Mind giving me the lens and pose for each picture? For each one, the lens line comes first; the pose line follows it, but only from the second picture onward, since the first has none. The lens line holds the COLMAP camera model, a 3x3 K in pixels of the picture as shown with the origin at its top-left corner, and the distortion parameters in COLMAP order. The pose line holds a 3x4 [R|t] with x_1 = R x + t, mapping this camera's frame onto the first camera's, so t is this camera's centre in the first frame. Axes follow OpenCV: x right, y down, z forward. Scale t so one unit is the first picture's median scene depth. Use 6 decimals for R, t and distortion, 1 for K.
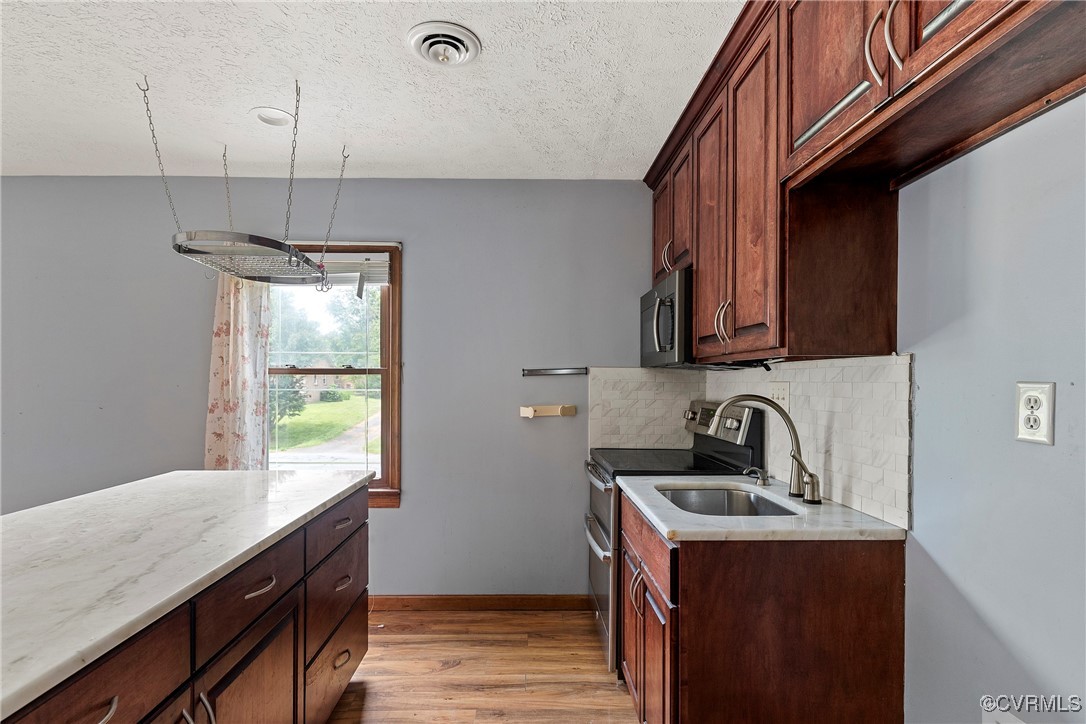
lens RADIAL K [[534.5, 0, 537.7], [0, 534.5, 388.0], [0, 0, 1]] dist [0.000006, 0.000340]
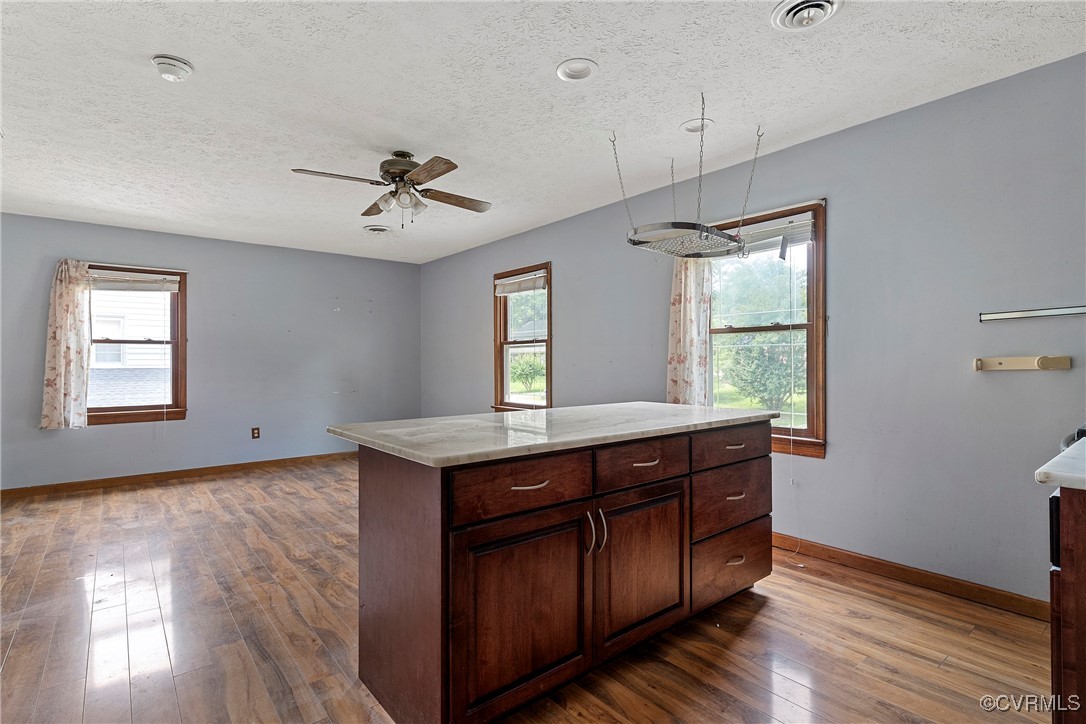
lens RADIAL K [[524.8, 0, 537.7], [0, 524.8, 370.7], [0, 0, 1]] dist [0.001282, 0.000272]
pose [[0.618561, 0.007584, -0.785700, 0.205248], [-0.004664, 0.999971, 0.005981, 0.056294], [0.785723, -0.000035, 0.618579, -0.056664]]
